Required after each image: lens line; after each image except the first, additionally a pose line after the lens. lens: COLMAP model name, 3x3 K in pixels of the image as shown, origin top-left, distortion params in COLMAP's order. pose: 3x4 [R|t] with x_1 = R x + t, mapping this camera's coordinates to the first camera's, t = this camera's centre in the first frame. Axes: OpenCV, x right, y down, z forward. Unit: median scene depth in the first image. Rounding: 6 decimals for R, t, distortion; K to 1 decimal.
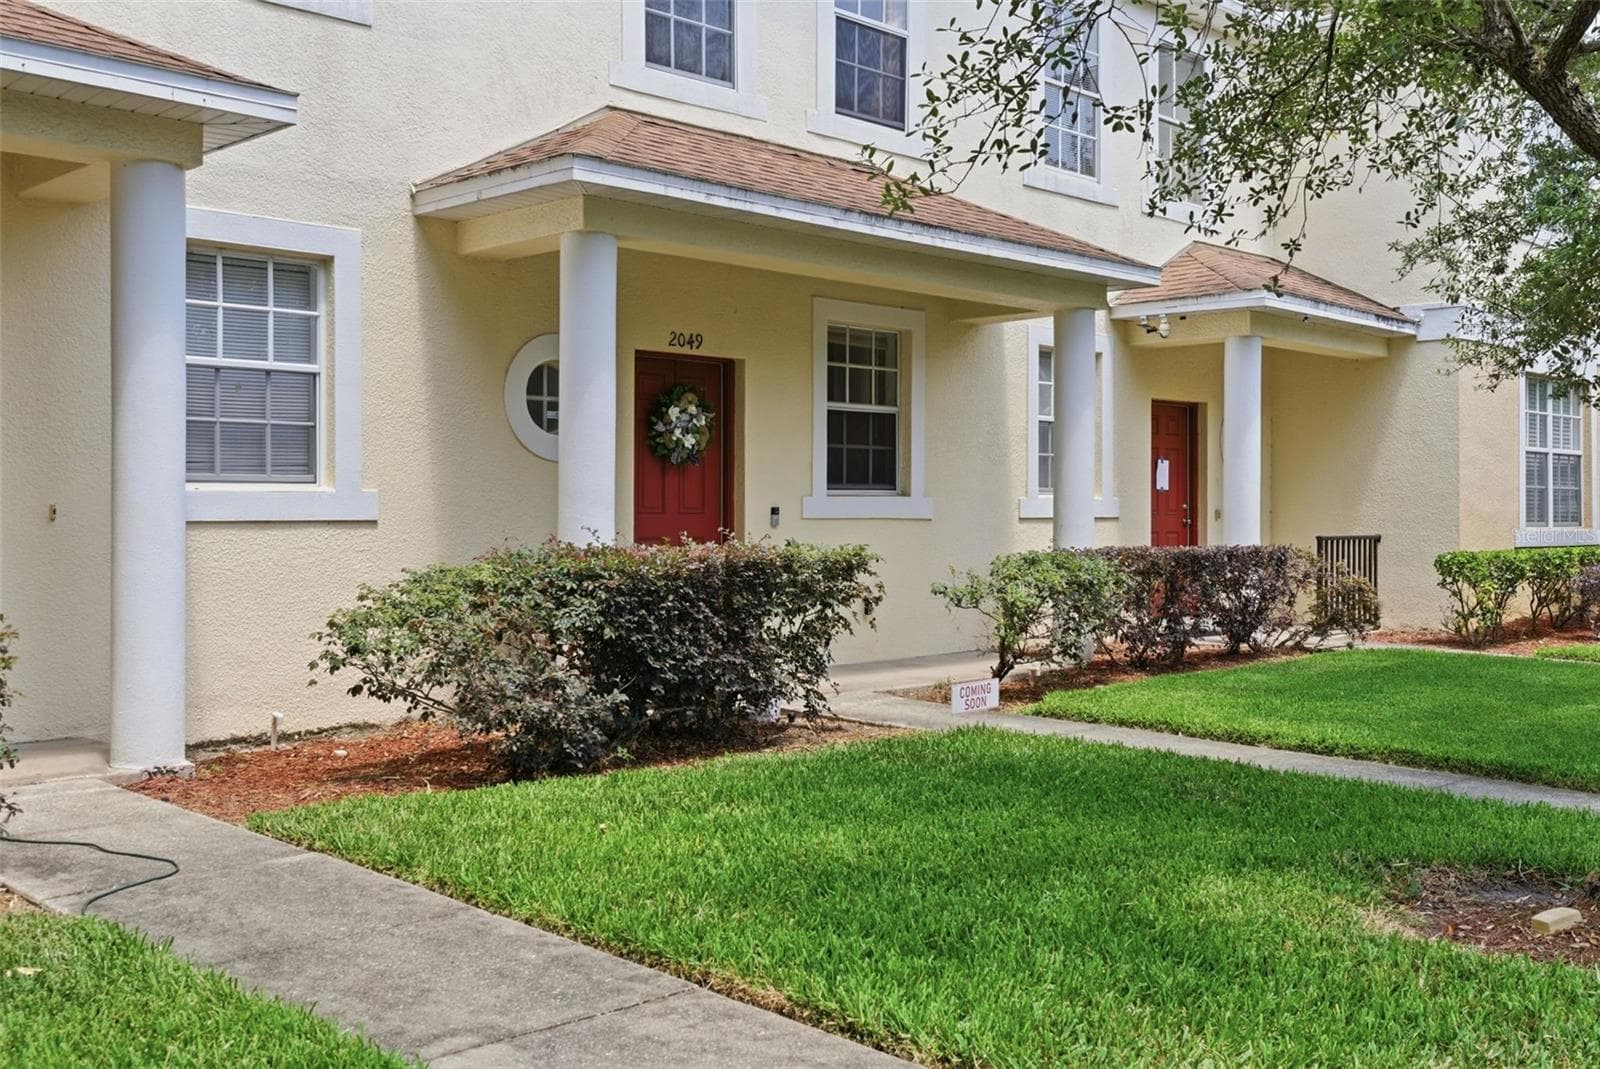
lens RADIAL K [[1567.2, 0, 800.1], [0, 1567.2, 532.1], [0, 0, 1]] dist [0.018126, 0.000000]
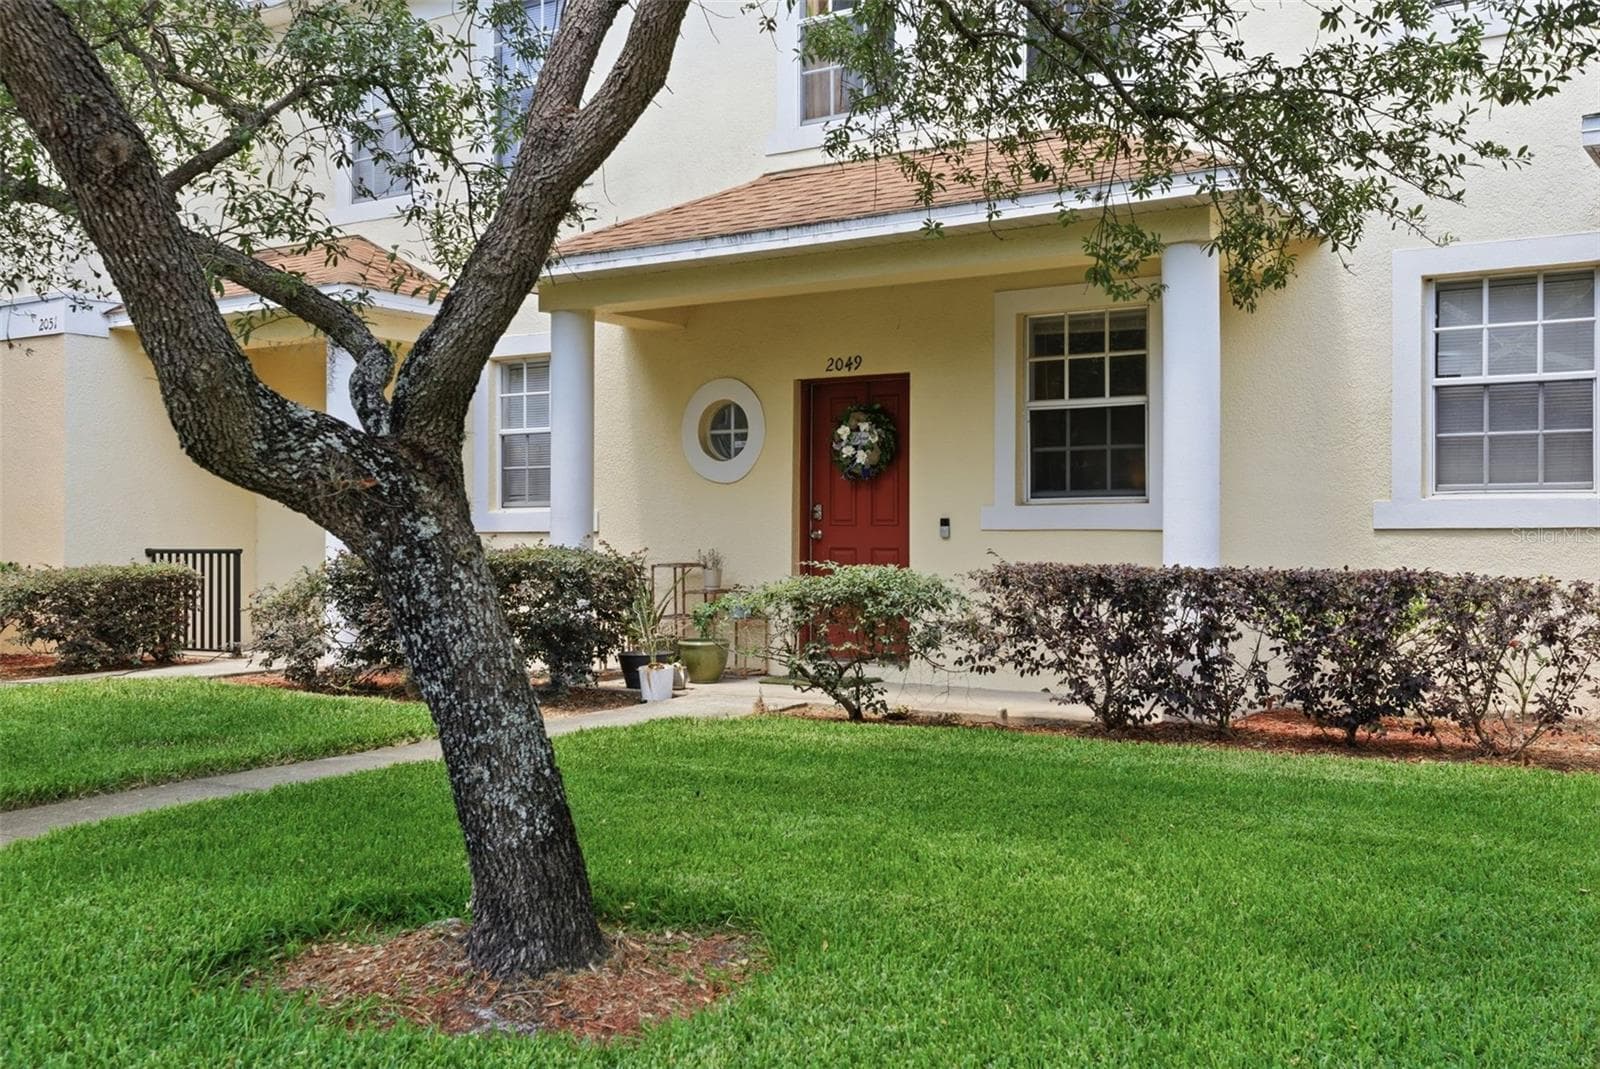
lens RADIAL K [[1248.1, 0, 800.0], [0, 1248.1, 532.2], [0, 0, 1]] dist [0.015768, 0.006758]
pose [[0.294476, 0.004090, -0.955650, 0.671523], [-0.006369, 0.999977, 0.002317, -0.008112], [0.955638, 0.005405, 0.294495, 0.658416]]
